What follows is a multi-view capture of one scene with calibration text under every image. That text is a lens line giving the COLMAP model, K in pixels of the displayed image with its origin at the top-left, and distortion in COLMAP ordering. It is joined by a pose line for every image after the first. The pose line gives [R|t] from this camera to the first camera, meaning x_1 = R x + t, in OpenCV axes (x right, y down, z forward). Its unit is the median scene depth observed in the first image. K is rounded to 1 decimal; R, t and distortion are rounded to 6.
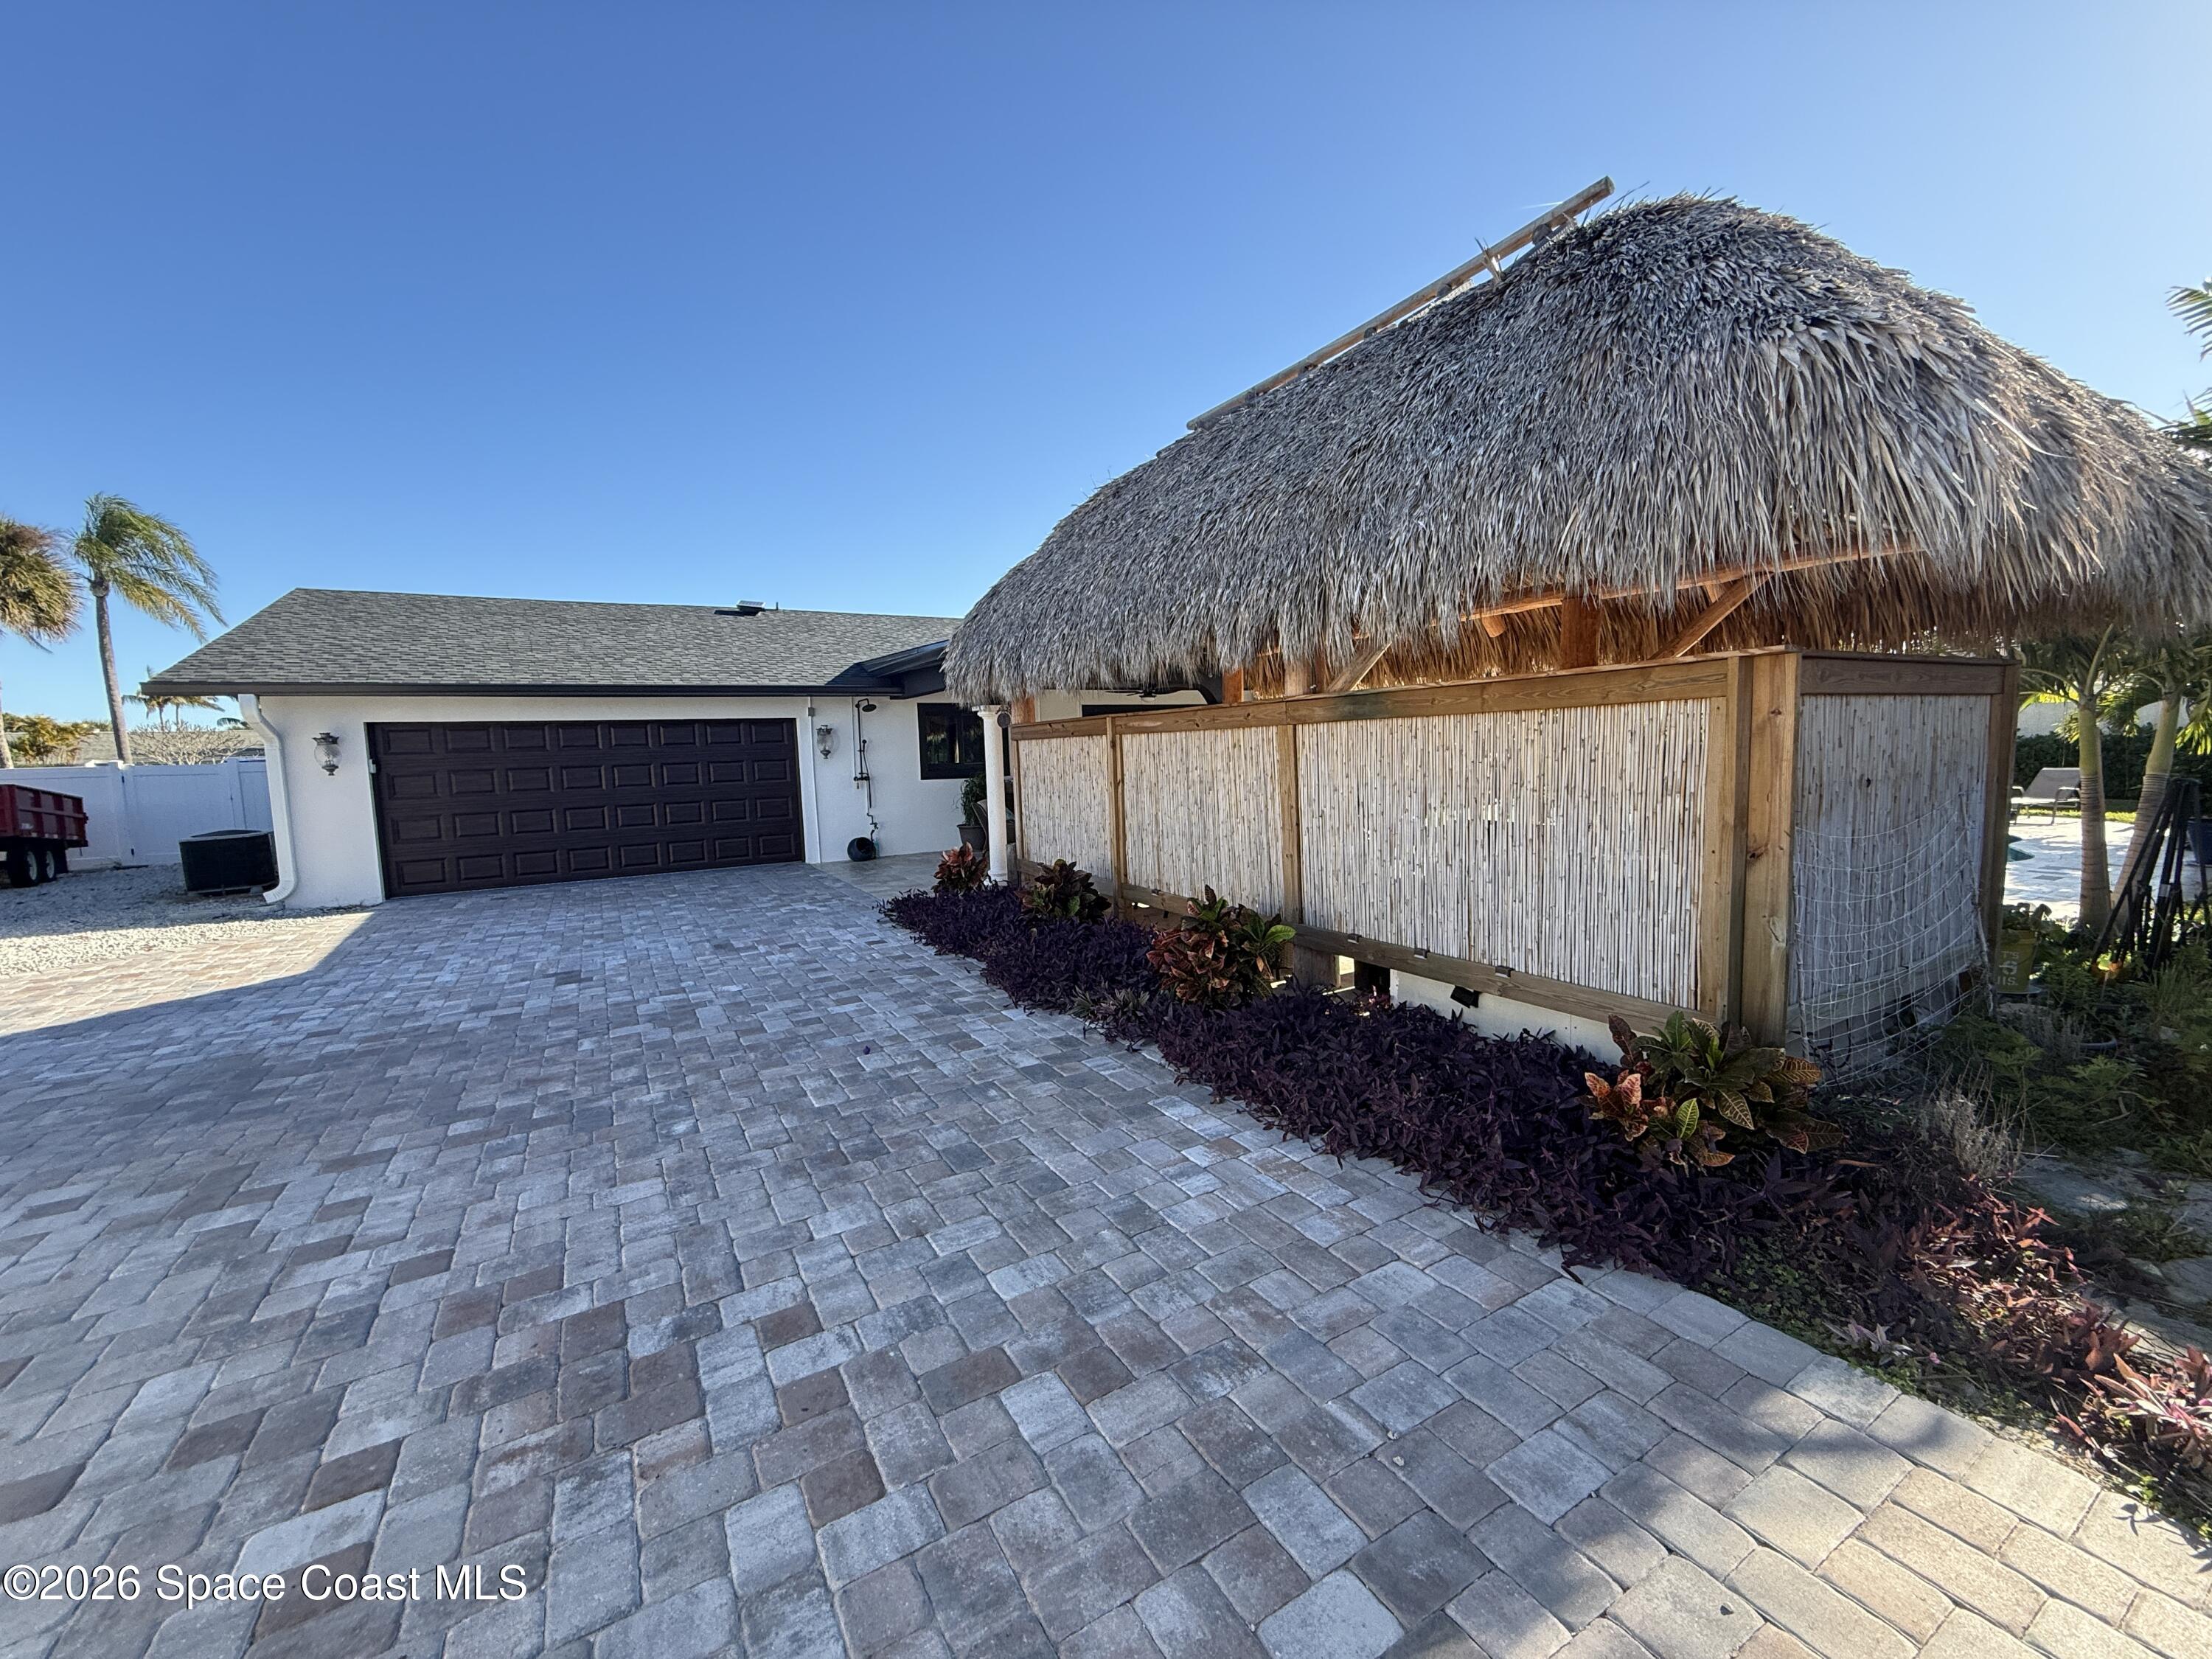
lens RADIAL K [[882.8, 0, 1101.2], [0, 882.8, 826.1], [0, 0, 1]] dist [0.003275, 0.000011]
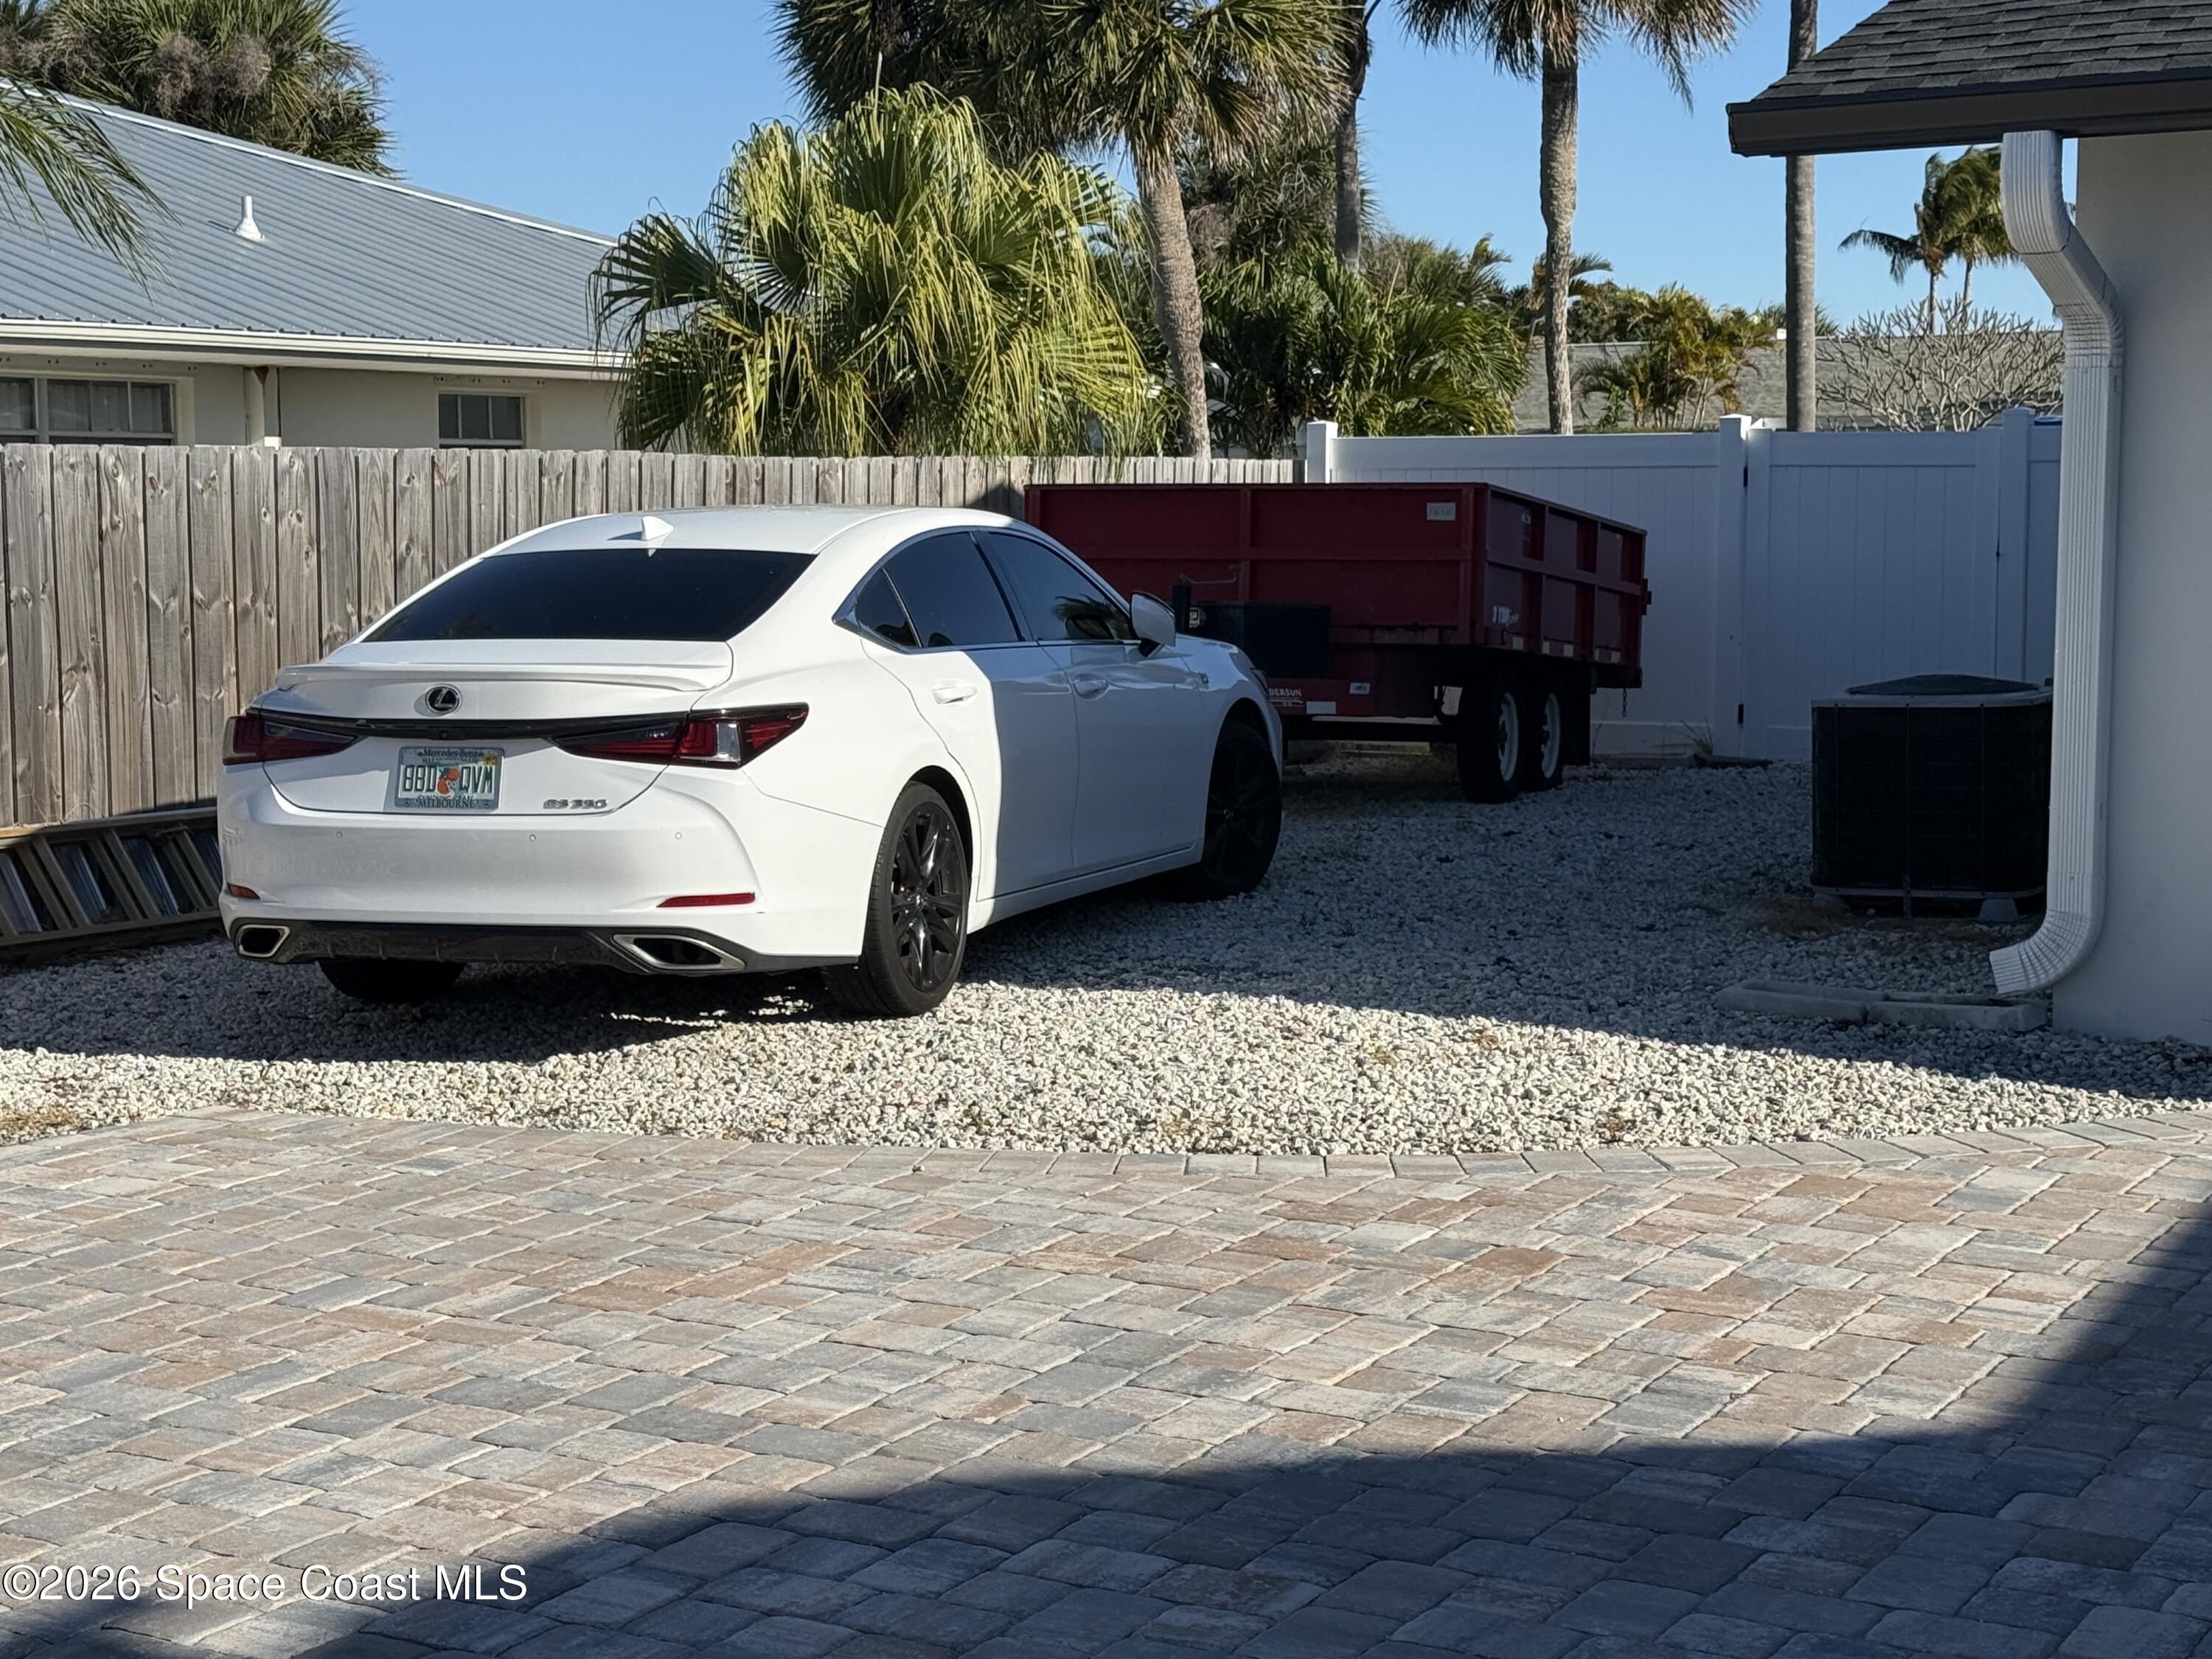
lens RADIAL K [[3537.3, 0, 1104.5], [0, 3537.3, 825.5], [0, 0, 1]] dist [0.213638, 0.000000]
pose [[0.506973, 0.110670, -0.854828, -0.170073], [-0.084566, 0.993325, 0.078447, -0.012410], [0.857803, 0.032519, 0.512948, 0.210648]]
